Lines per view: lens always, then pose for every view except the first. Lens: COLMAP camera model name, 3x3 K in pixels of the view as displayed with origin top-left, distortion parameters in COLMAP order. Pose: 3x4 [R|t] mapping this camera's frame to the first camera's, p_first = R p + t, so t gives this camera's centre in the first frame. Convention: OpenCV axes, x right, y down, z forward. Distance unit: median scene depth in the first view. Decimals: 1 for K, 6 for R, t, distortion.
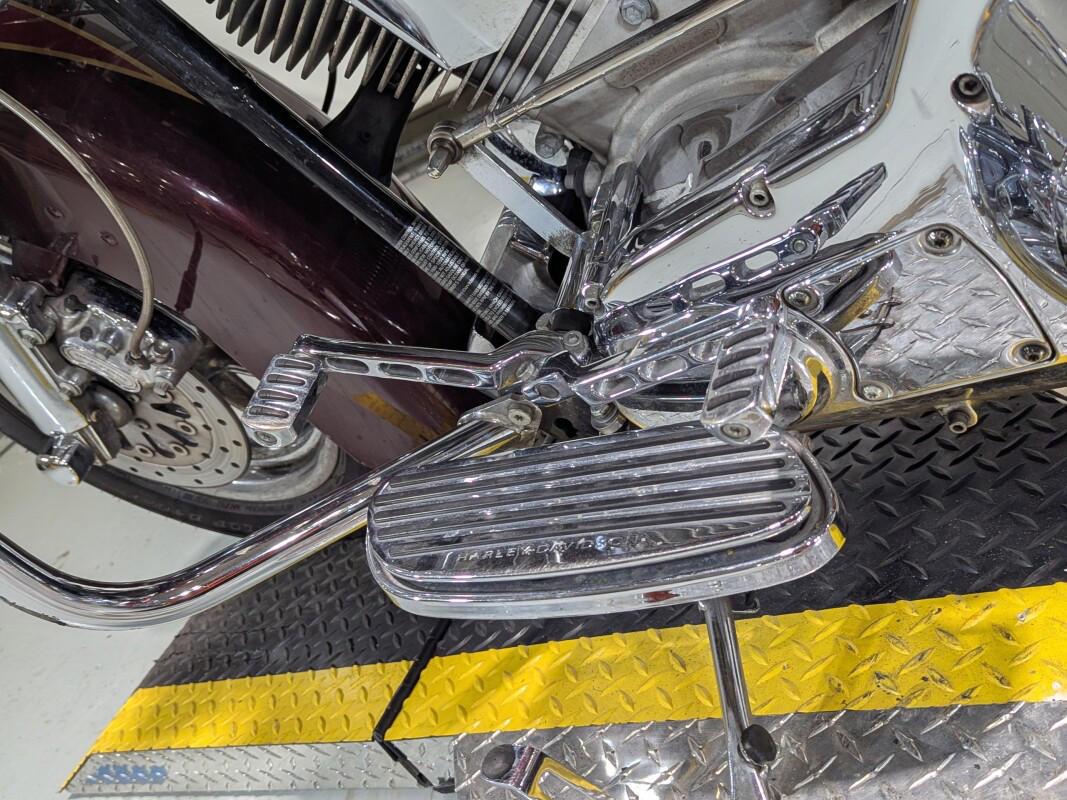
lens RADIAL K [[1168.0, 0, 528.7], [0, 1168.0, 344.0], [0, 0, 1]] dist [0.058029, -0.021116]
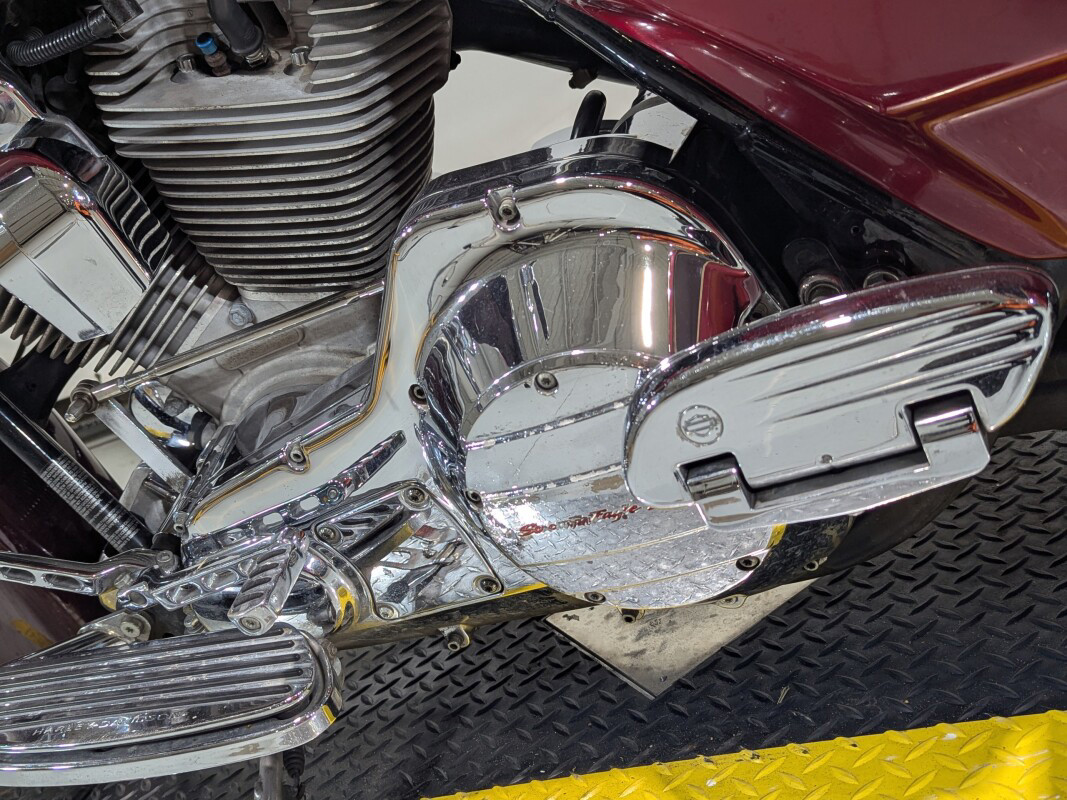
lens RADIAL K [[1168.0, 0, 528.7], [0, 1168.0, 344.0], [0, 0, 1]] dist [0.058029, -0.021116]
pose [[0.977543, 0.111561, 0.178782, 0.169779], [-0.065601, 0.967322, -0.244918, 0.058760], [-0.200263, 0.227689, 0.952918, -0.351153]]
